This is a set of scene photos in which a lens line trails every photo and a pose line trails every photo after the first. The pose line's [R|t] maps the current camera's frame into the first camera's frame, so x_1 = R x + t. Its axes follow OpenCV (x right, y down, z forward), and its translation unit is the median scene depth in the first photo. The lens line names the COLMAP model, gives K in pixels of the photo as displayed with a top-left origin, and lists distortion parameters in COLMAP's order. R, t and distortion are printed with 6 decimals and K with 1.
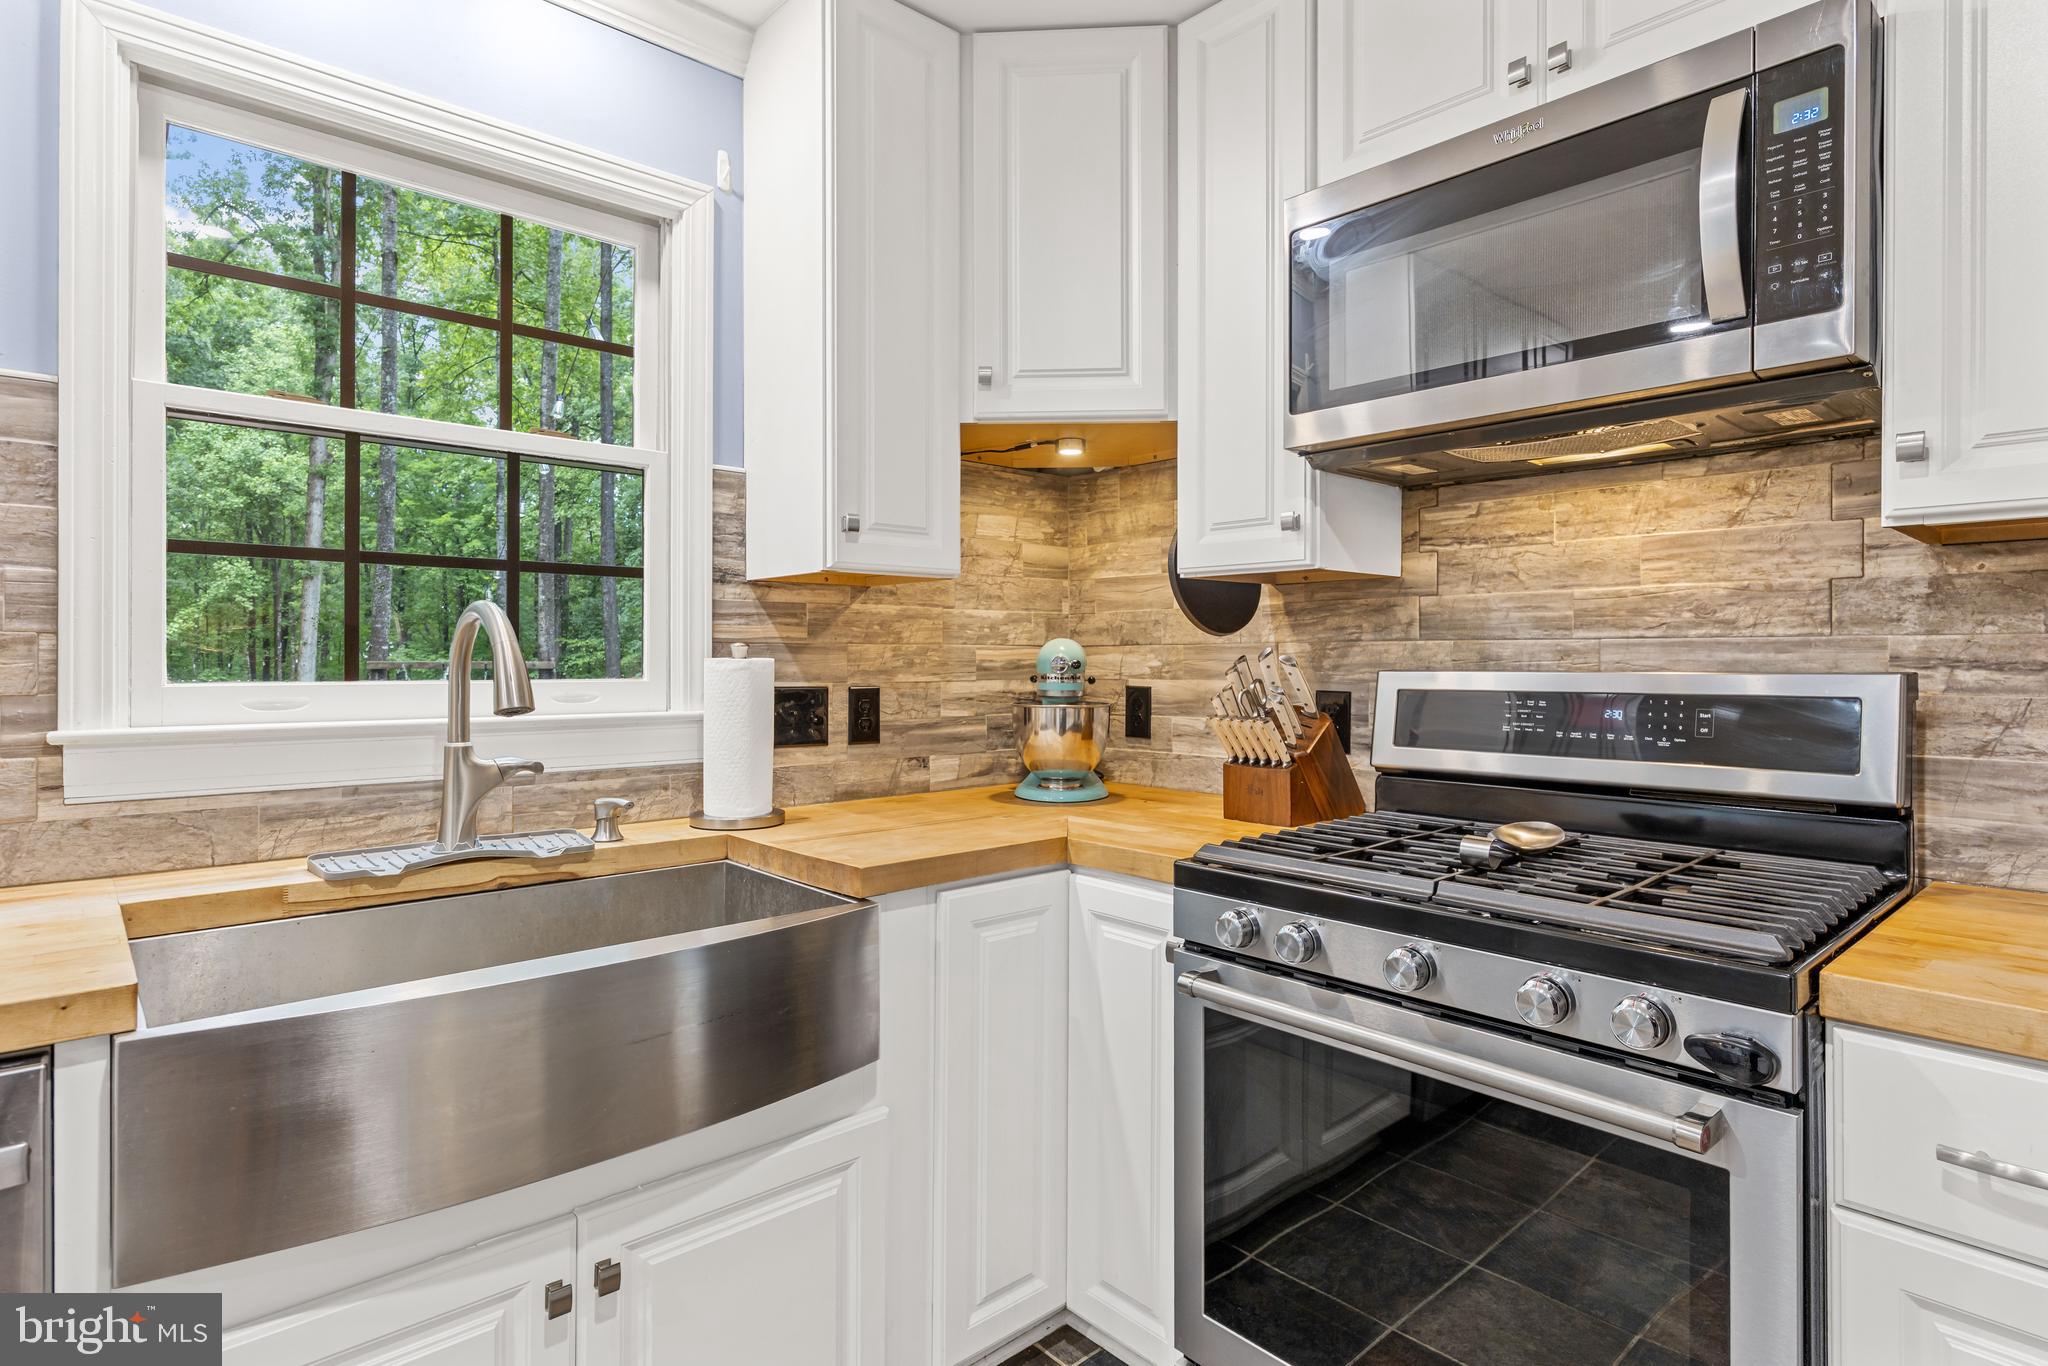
lens RADIAL K [[1059.2, 0, 1057.2], [0, 1059.2, 653.5], [0, 0, 1]] dist [-0.000110, 0.001214]
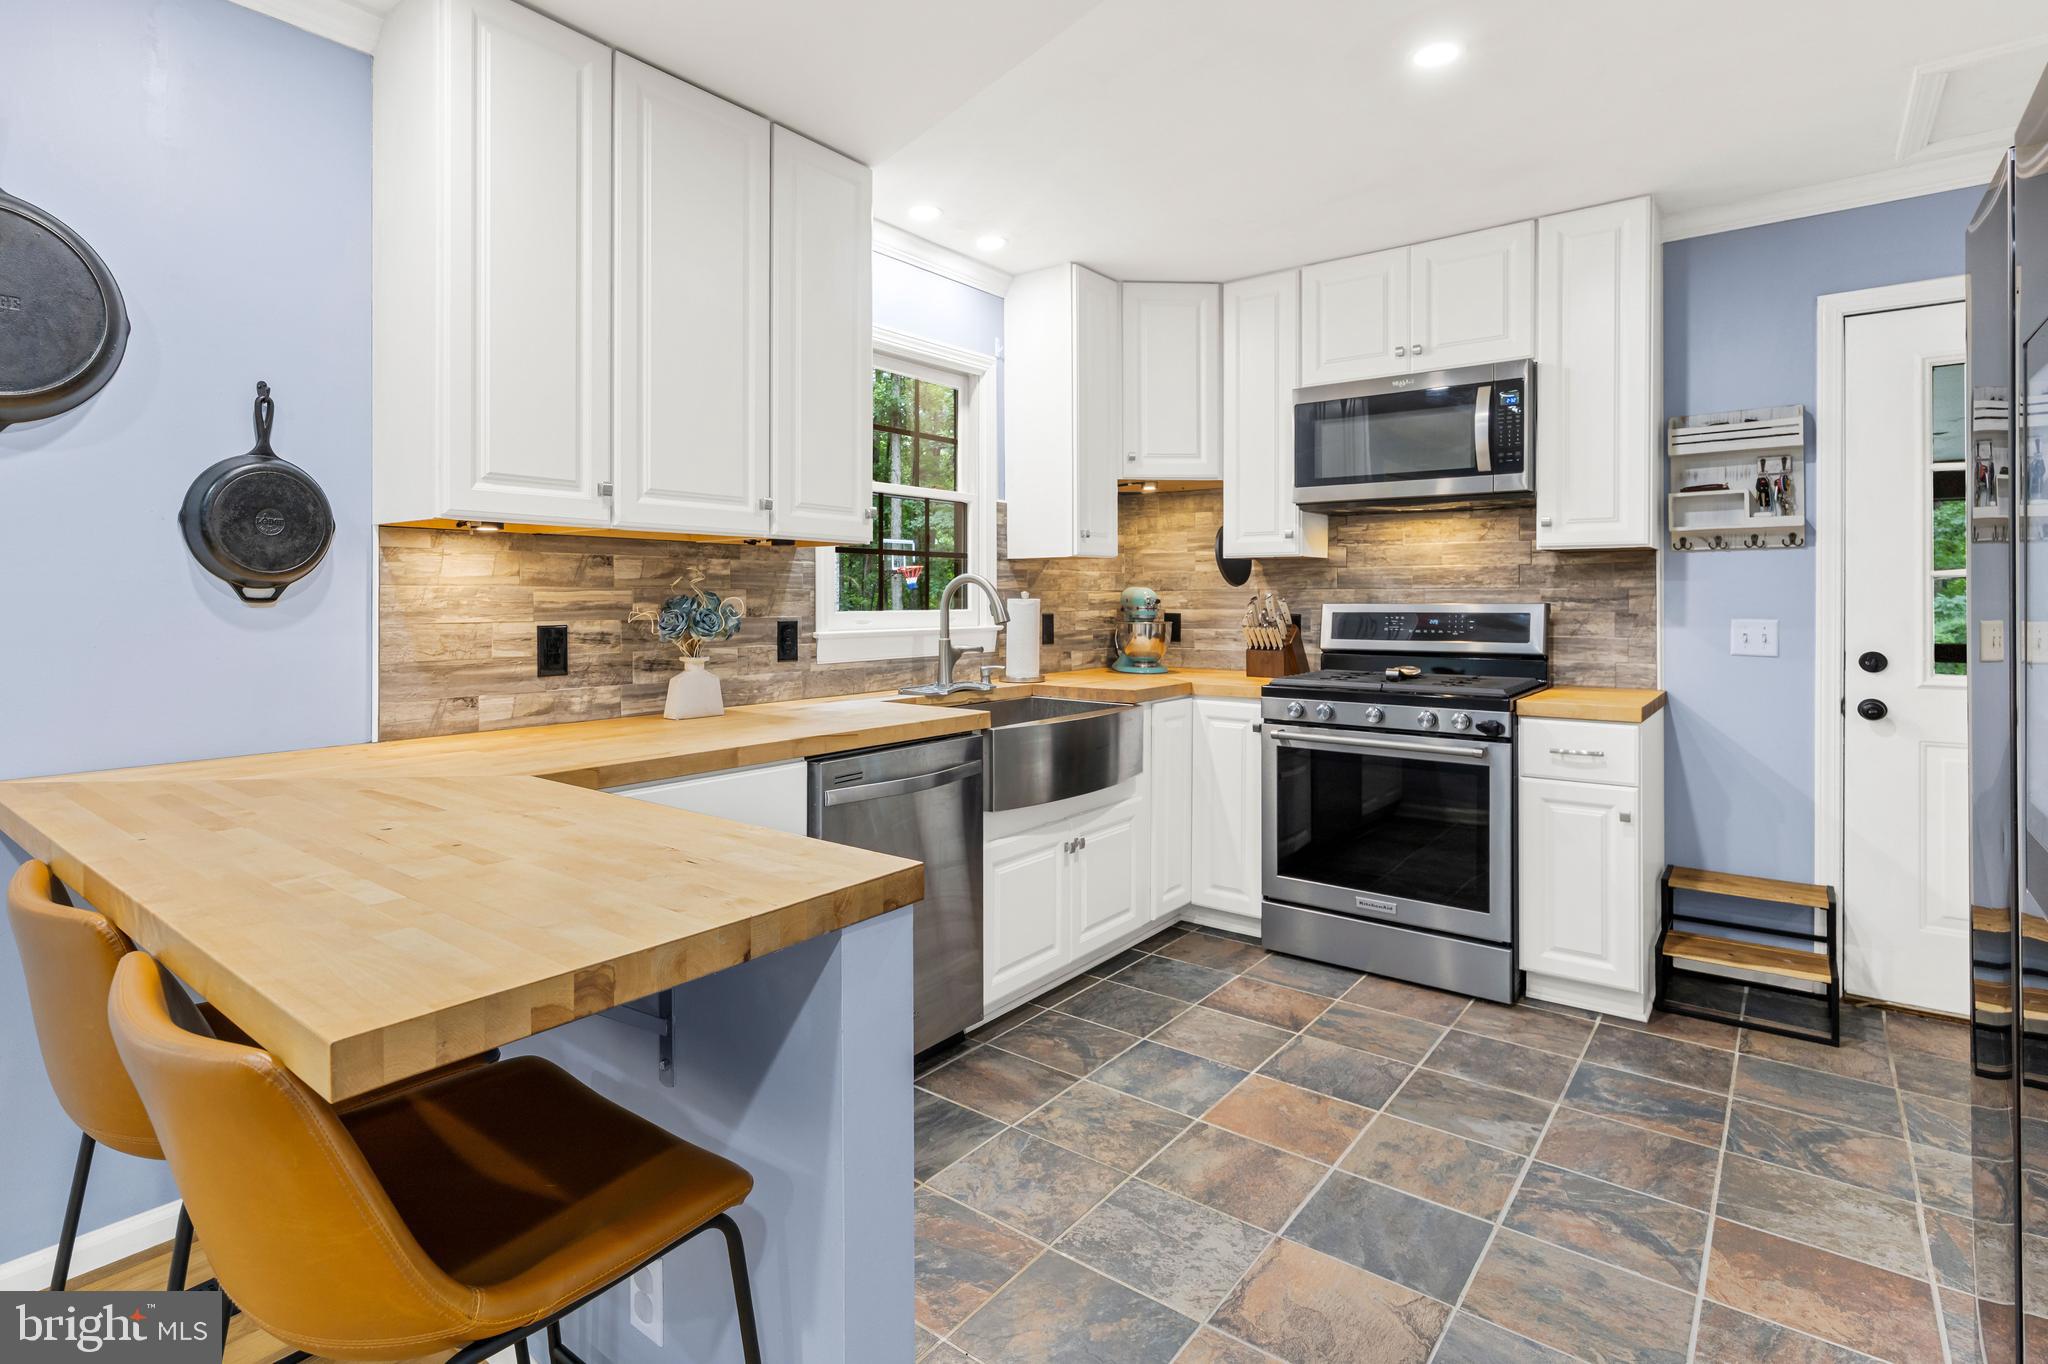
lens RADIAL K [[1004.9, 0, 982.5], [0, 1004.9, 598.7], [0, 0, 1]] dist [0.000245, -0.000896]
pose [[0.989746, -0.004268, 0.142775, -0.670277], [0.003115, 0.999961, 0.008301, -0.012697], [-0.142805, -0.007771, 0.989720, -0.906425]]
